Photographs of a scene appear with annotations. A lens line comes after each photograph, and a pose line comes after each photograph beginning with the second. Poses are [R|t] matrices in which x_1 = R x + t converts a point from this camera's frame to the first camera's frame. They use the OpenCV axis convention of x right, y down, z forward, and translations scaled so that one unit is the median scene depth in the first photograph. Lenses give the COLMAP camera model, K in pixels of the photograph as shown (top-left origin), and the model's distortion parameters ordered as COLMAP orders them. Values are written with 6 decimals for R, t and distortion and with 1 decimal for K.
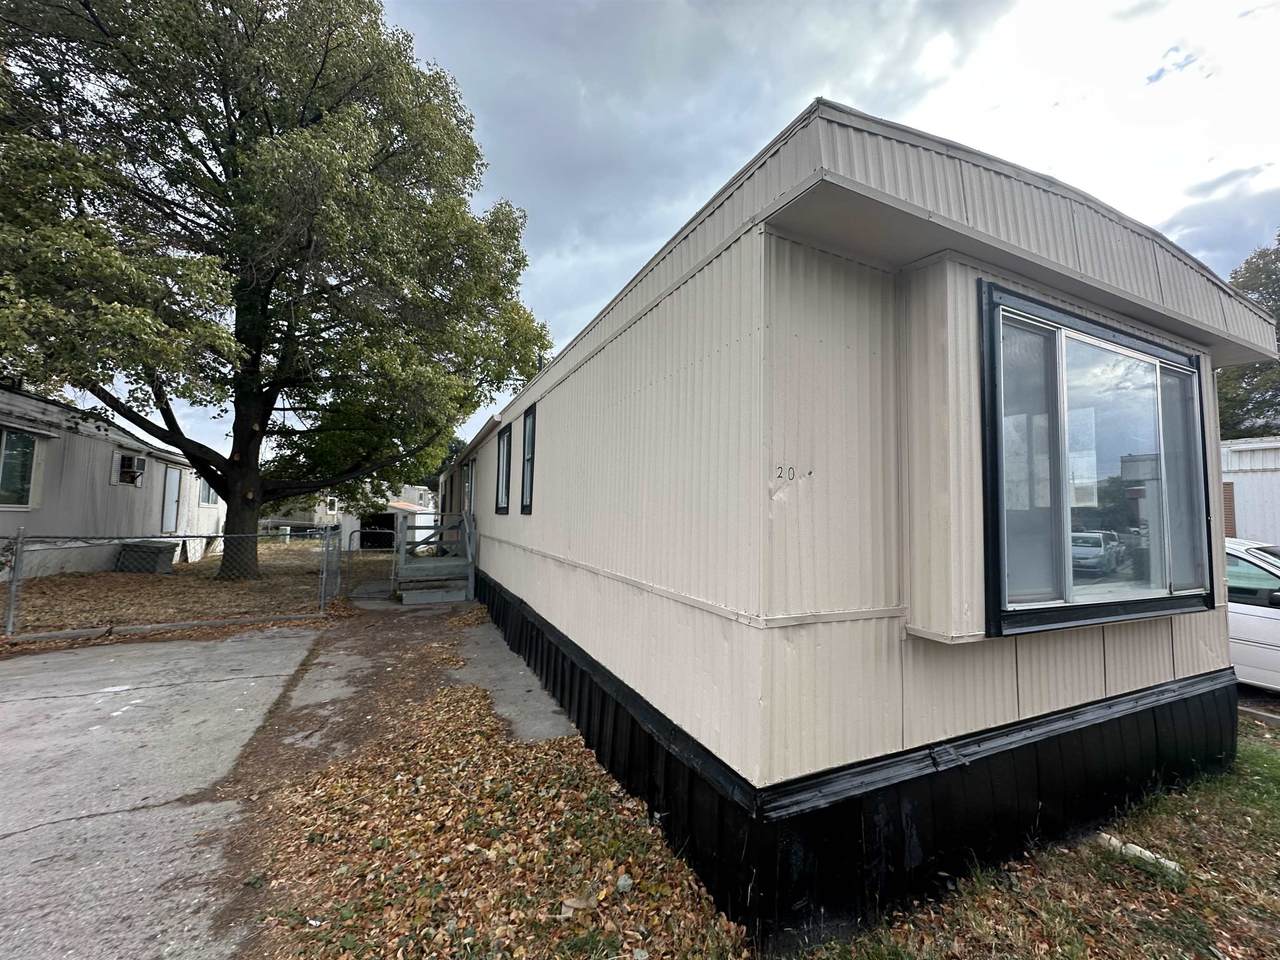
lens RADIAL K [[514.4, 0, 640.0], [0, 514.4, 480.0], [0, 0, 1]] dist [-0.001151, 0.000575]
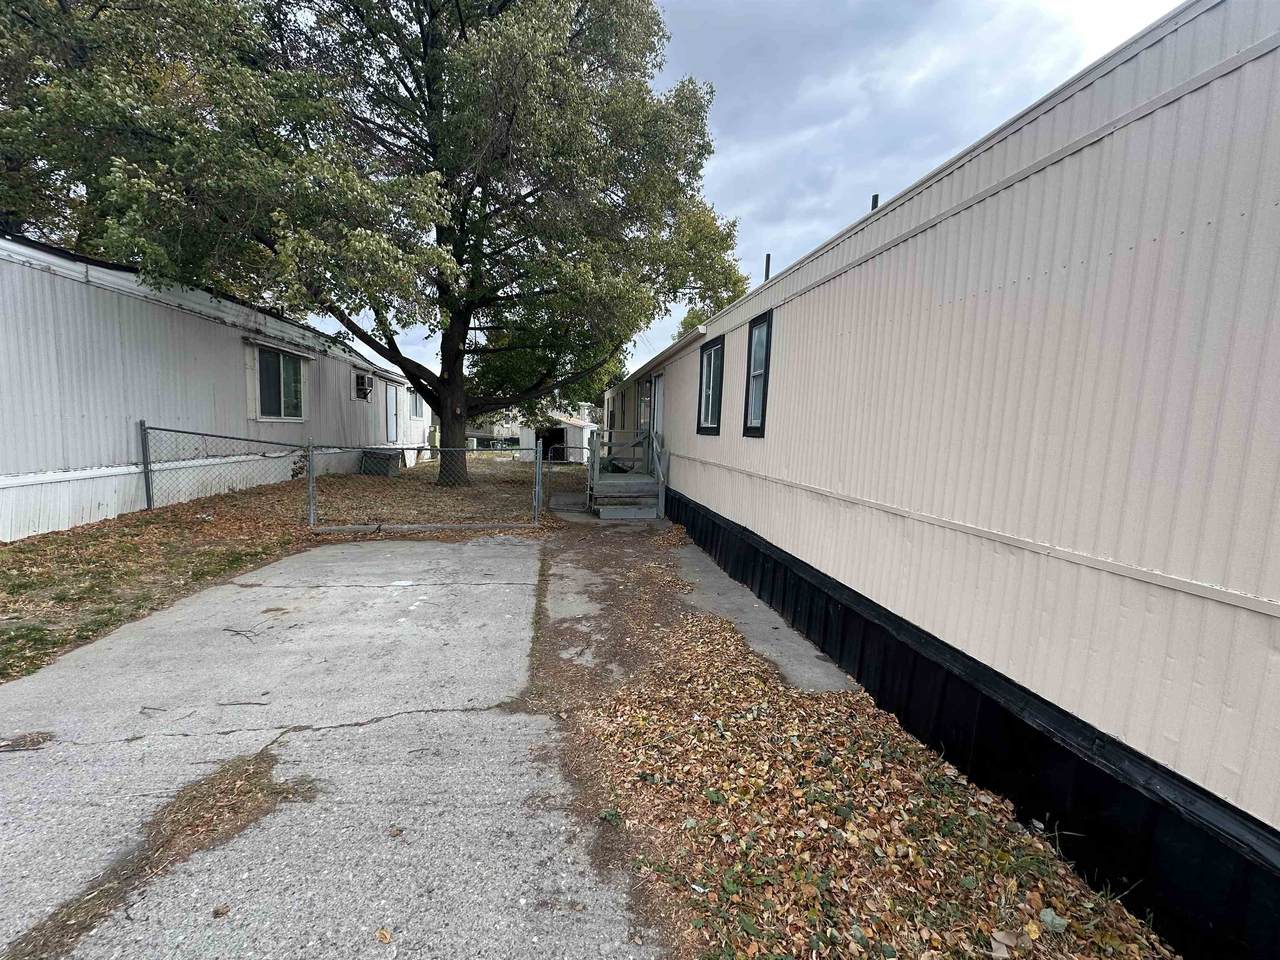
lens RADIAL K [[514.4, 0, 640.0], [0, 514.4, 480.0], [0, 0, 1]] dist [-0.001151, 0.000575]
pose [[0.964508, 0.044142, -0.260338, -0.204550], [-0.001140, 0.986615, 0.163064, -0.007566], [0.264051, -0.156980, 0.951648, 0.079070]]
